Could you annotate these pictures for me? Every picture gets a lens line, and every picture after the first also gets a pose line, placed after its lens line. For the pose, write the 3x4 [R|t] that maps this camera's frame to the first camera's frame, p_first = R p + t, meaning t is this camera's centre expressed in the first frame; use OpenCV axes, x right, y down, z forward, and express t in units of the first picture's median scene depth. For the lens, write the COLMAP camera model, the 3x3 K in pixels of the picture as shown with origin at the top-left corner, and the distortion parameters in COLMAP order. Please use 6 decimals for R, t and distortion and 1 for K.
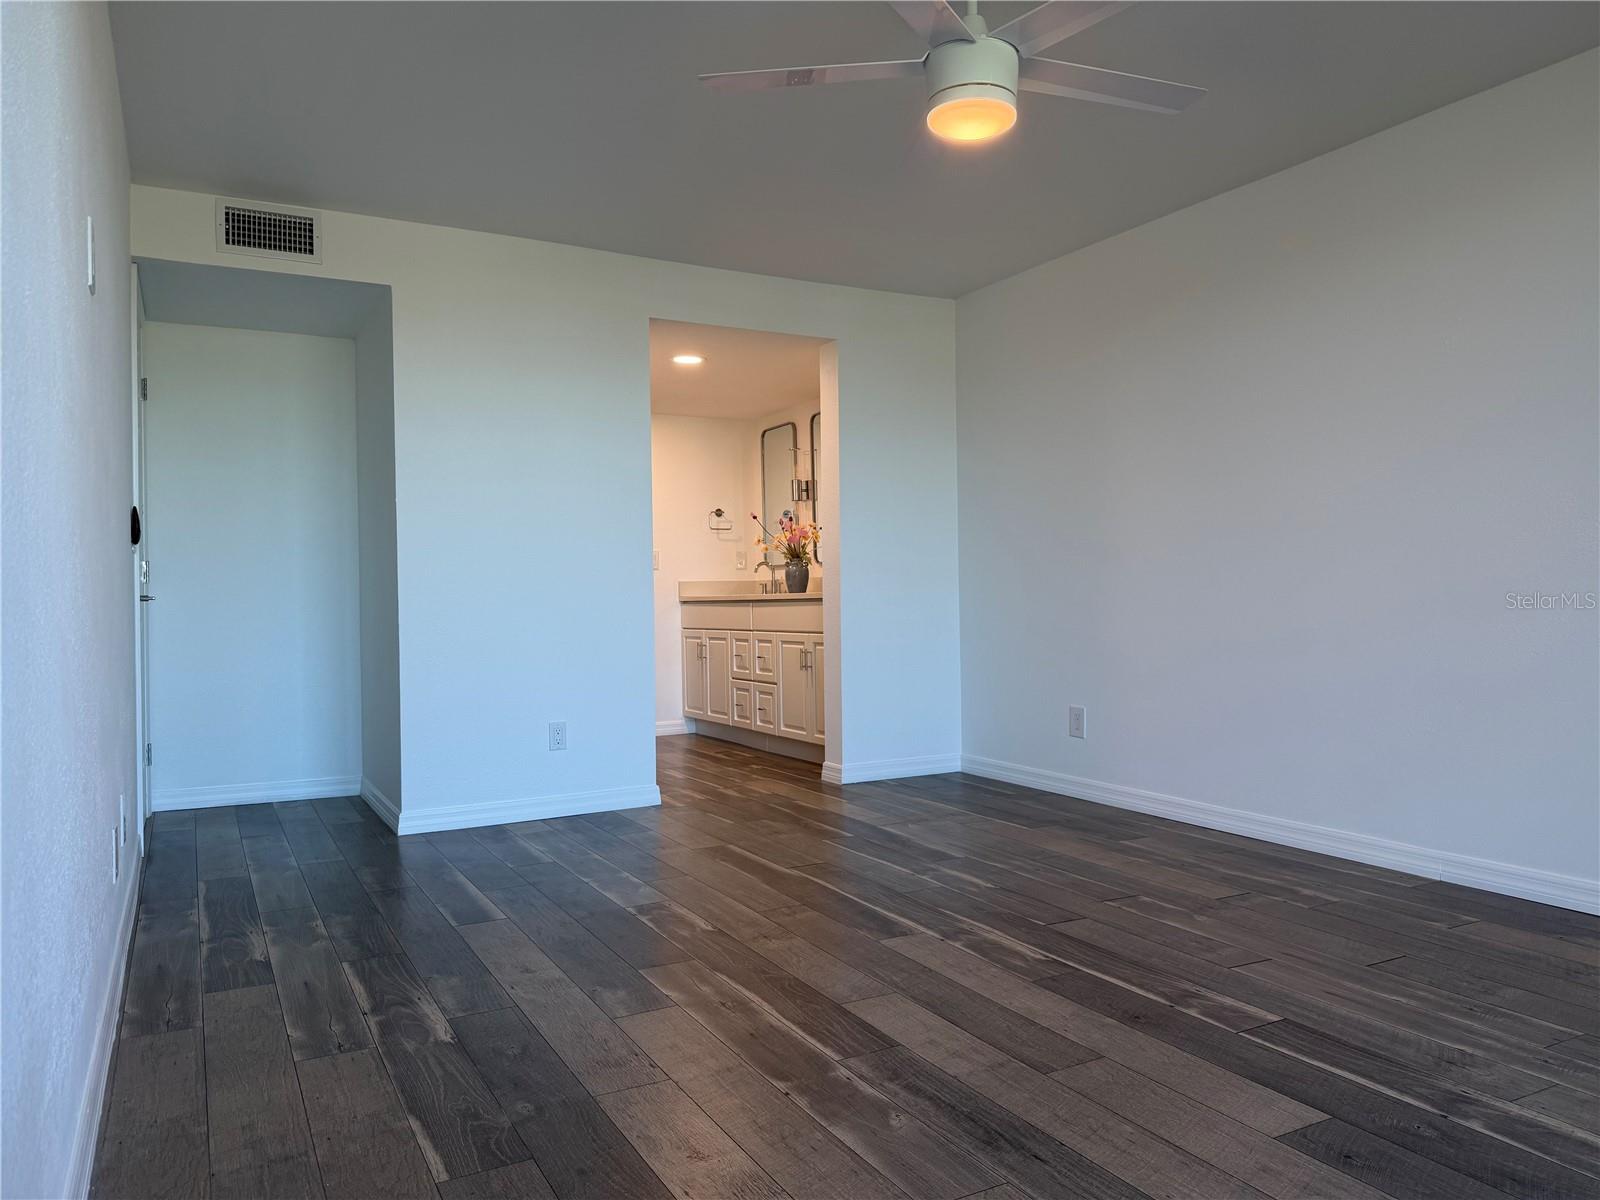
lens RADIAL K [[1127.5, 0, 800.0], [0, 1127.5, 600.0], [0, 0, 1]] dist [-0.007275, -0.005100]
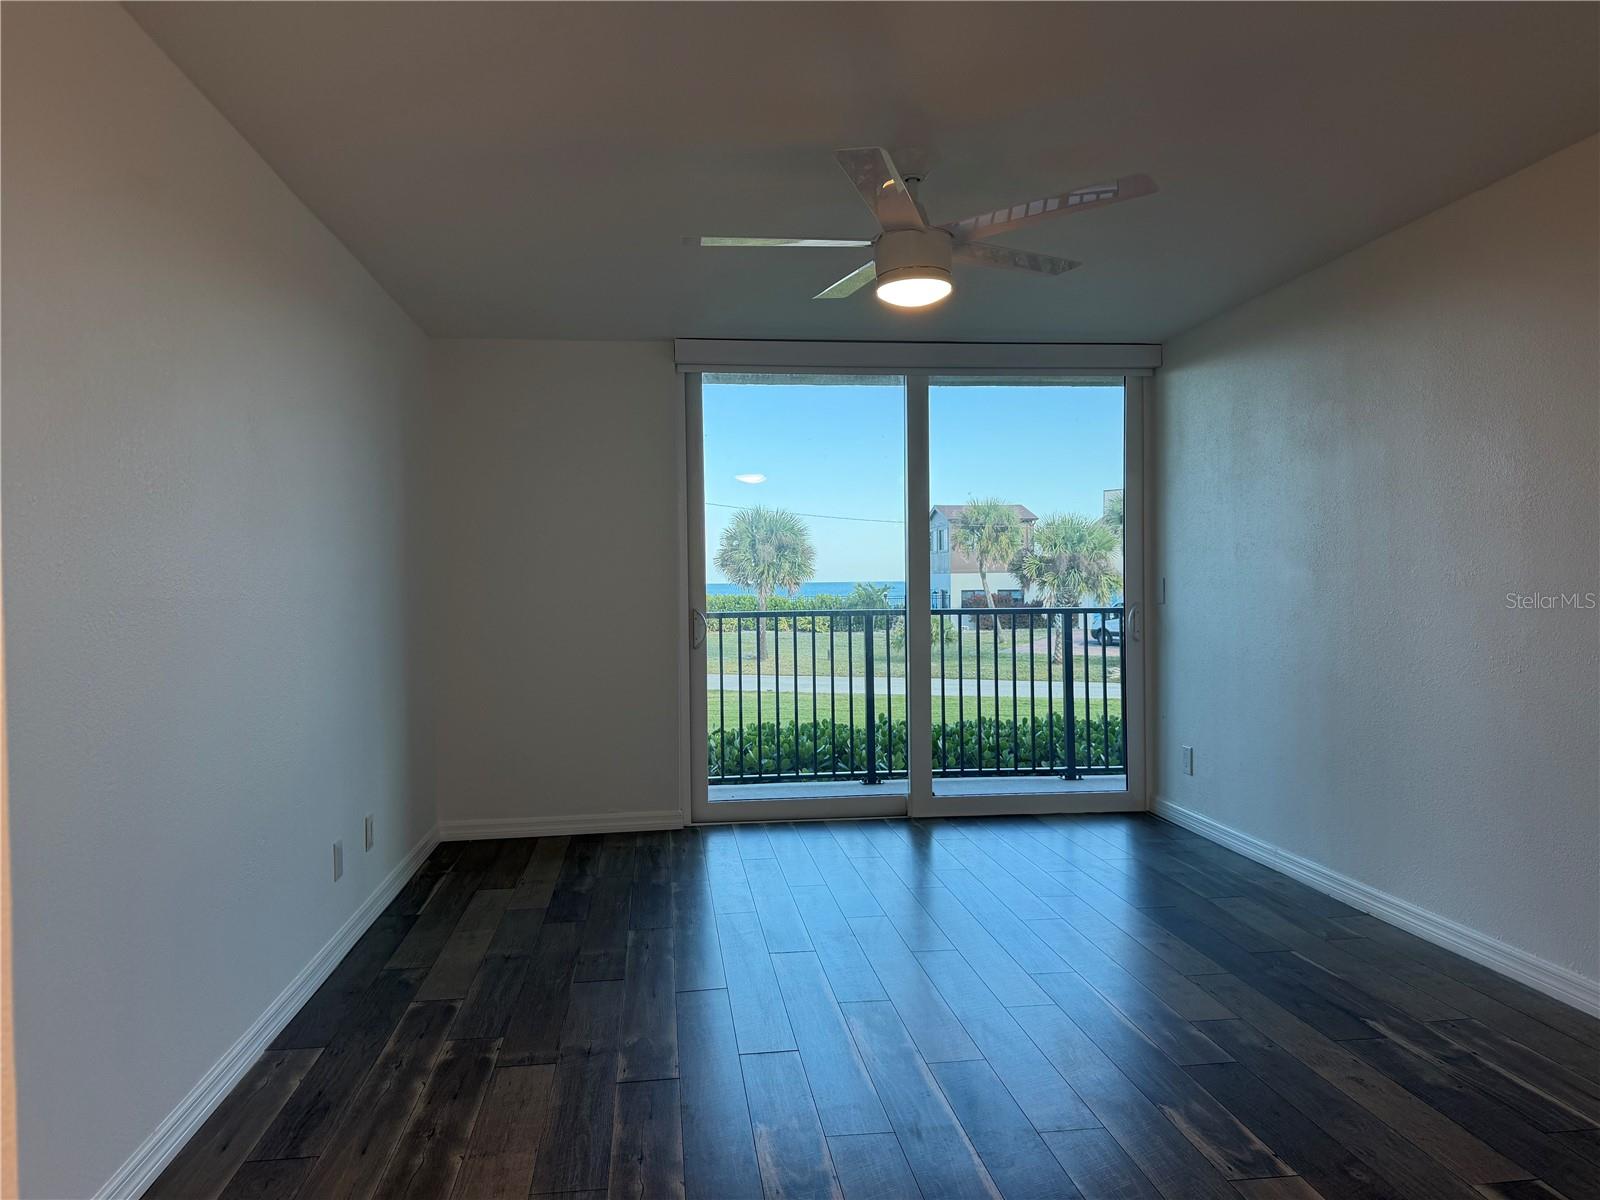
lens RADIAL K [[1127.5, 0, 800.0], [0, 1127.5, 600.0], [0, 0, 1]] dist [-0.007275, -0.005100]
pose [[-0.932127, 0.017968, 0.361684, -0.162763], [0.025399, 0.999553, 0.015800, -0.128338], [-0.361238, 0.023914, -0.932167, 2.252184]]
